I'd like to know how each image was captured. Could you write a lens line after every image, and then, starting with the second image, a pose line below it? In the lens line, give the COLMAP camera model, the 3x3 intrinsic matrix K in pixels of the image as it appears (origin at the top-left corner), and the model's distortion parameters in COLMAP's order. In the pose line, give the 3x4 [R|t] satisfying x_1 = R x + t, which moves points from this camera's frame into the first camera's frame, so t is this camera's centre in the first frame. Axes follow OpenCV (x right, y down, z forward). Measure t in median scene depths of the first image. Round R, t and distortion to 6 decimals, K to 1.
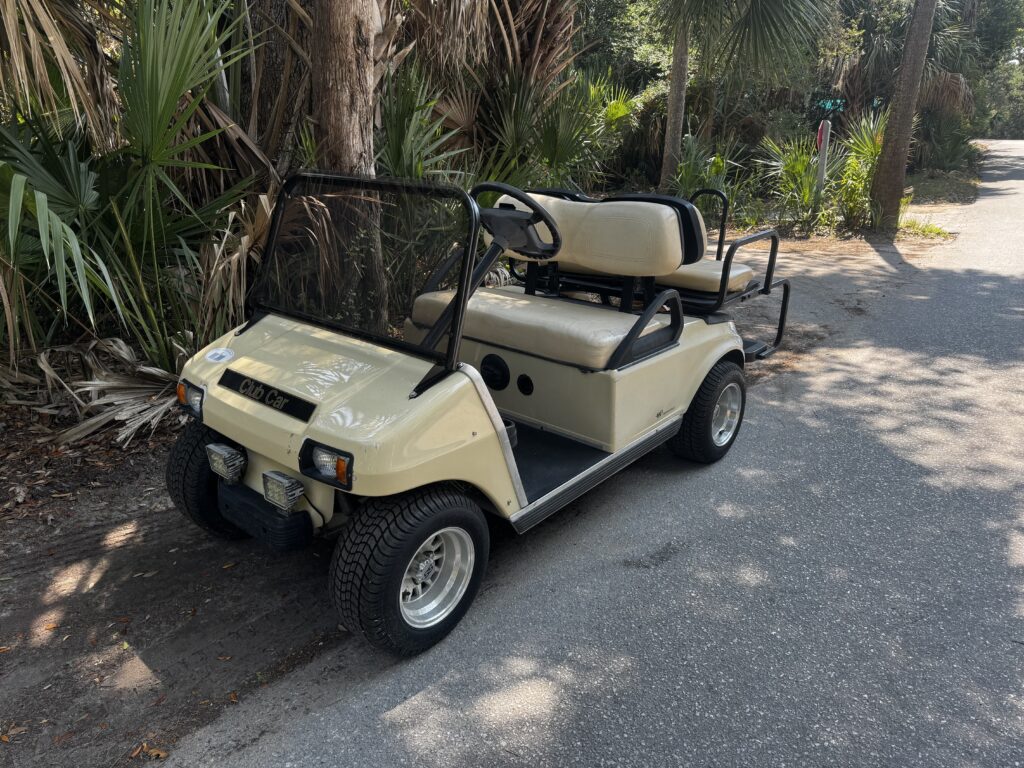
lens RADIAL K [[716.5, 0, 509.6], [0, 716.5, 395.3], [0, 0, 1]] dist [0.003718, -0.007558]
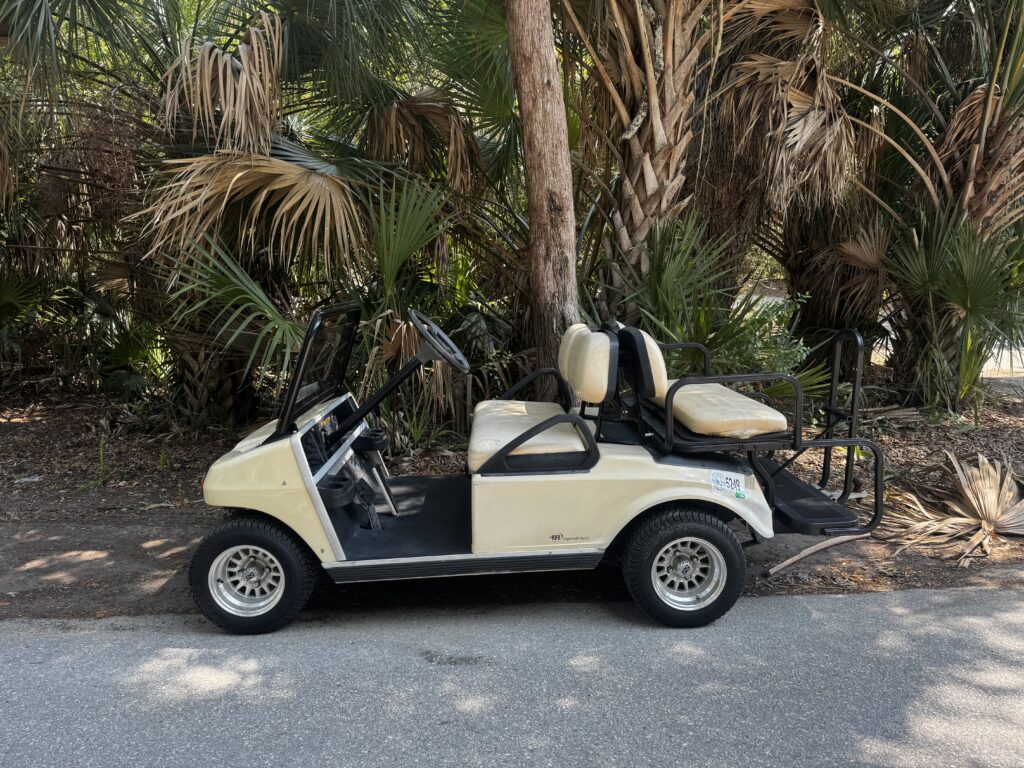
lens RADIAL K [[710.6, 0, 514.8], [0, 710.6, 388.2], [0, 0, 1]] dist [0.048357, -0.067015]
pose [[0.672408, 0.088648, -0.734853, 0.529595], [-0.232374, 0.967890, -0.095868, -0.041108], [0.702758, 0.235223, 0.671417, 0.147133]]
